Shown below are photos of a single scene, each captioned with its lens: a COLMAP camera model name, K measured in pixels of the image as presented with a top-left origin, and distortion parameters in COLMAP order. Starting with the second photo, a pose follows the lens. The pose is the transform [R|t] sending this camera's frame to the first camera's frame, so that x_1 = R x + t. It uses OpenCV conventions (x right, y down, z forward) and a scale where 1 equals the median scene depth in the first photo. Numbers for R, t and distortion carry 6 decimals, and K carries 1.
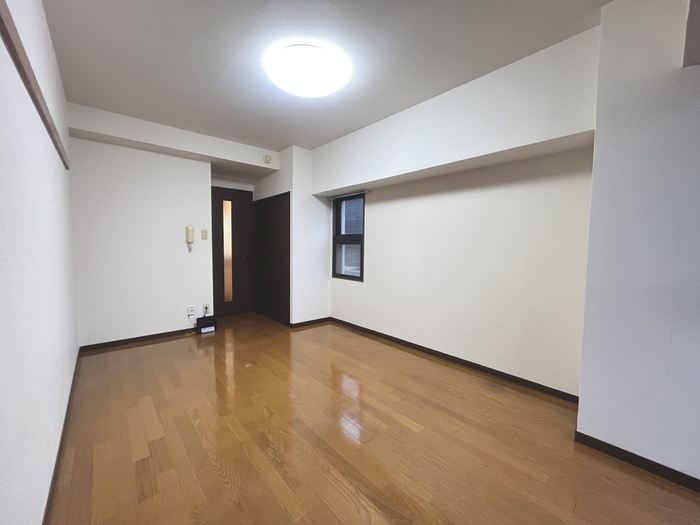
lens RADIAL K [[282.3, 0, 352.1], [0, 282.3, 263.2], [0, 0, 1]] dist [-0.001158, 0.000304]
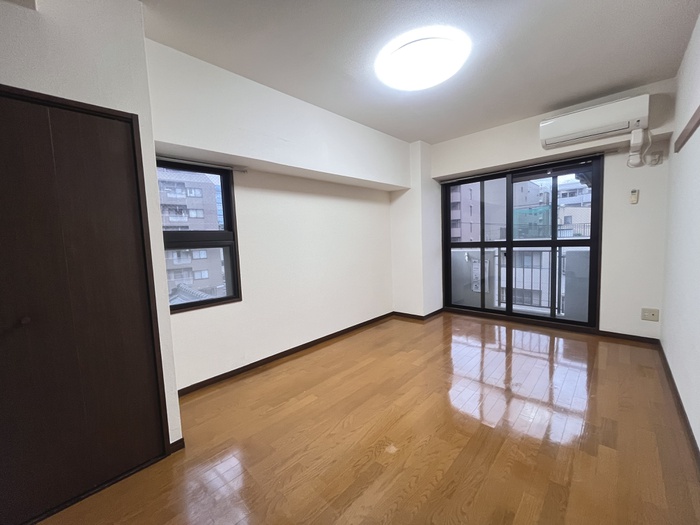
lens RADIAL K [[282.3, 0, 350.2], [0, 282.3, 260.6], [0, 0, 1]] dist [-0.001158, 0.000304]
pose [[-0.084038, -0.085214, 0.992812, -0.912201], [0.099990, 0.990587, 0.093487, -0.093718], [-0.991433, 0.107128, -0.074727, 1.083776]]
